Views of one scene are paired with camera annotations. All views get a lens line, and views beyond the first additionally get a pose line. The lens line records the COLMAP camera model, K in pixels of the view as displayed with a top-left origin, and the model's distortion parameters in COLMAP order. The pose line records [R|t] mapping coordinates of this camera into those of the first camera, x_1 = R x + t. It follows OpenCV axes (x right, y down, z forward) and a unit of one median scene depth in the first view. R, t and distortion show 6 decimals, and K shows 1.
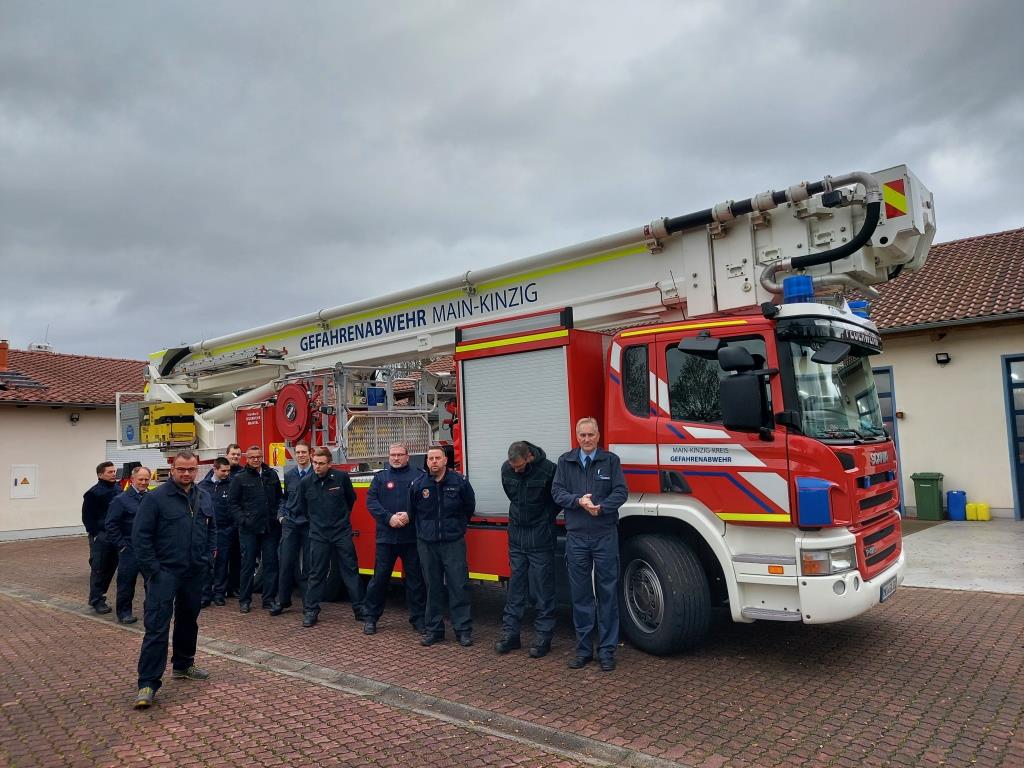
lens RADIAL K [[746.7, 0, 512.0], [0, 746.7, 384.0], [0, 0, 1]] dist [0.046414, -0.045132]
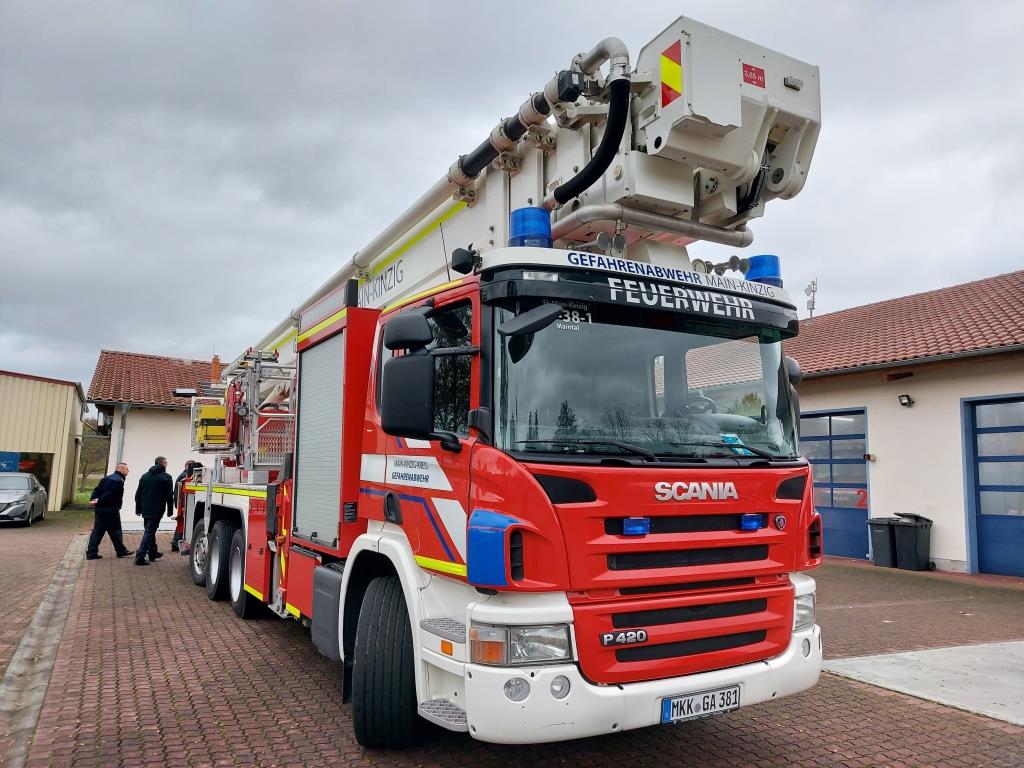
lens RADIAL K [[746.7, 0, 512.0], [0, 746.7, 384.0], [0, 0, 1]] dist [0.046414, -0.045132]
pose [[0.928804, 0.006191, -0.370521, 0.572518], [-0.017363, 0.999489, -0.026824, 0.027842], [0.370165, 0.031347, 0.928437, 0.353433]]
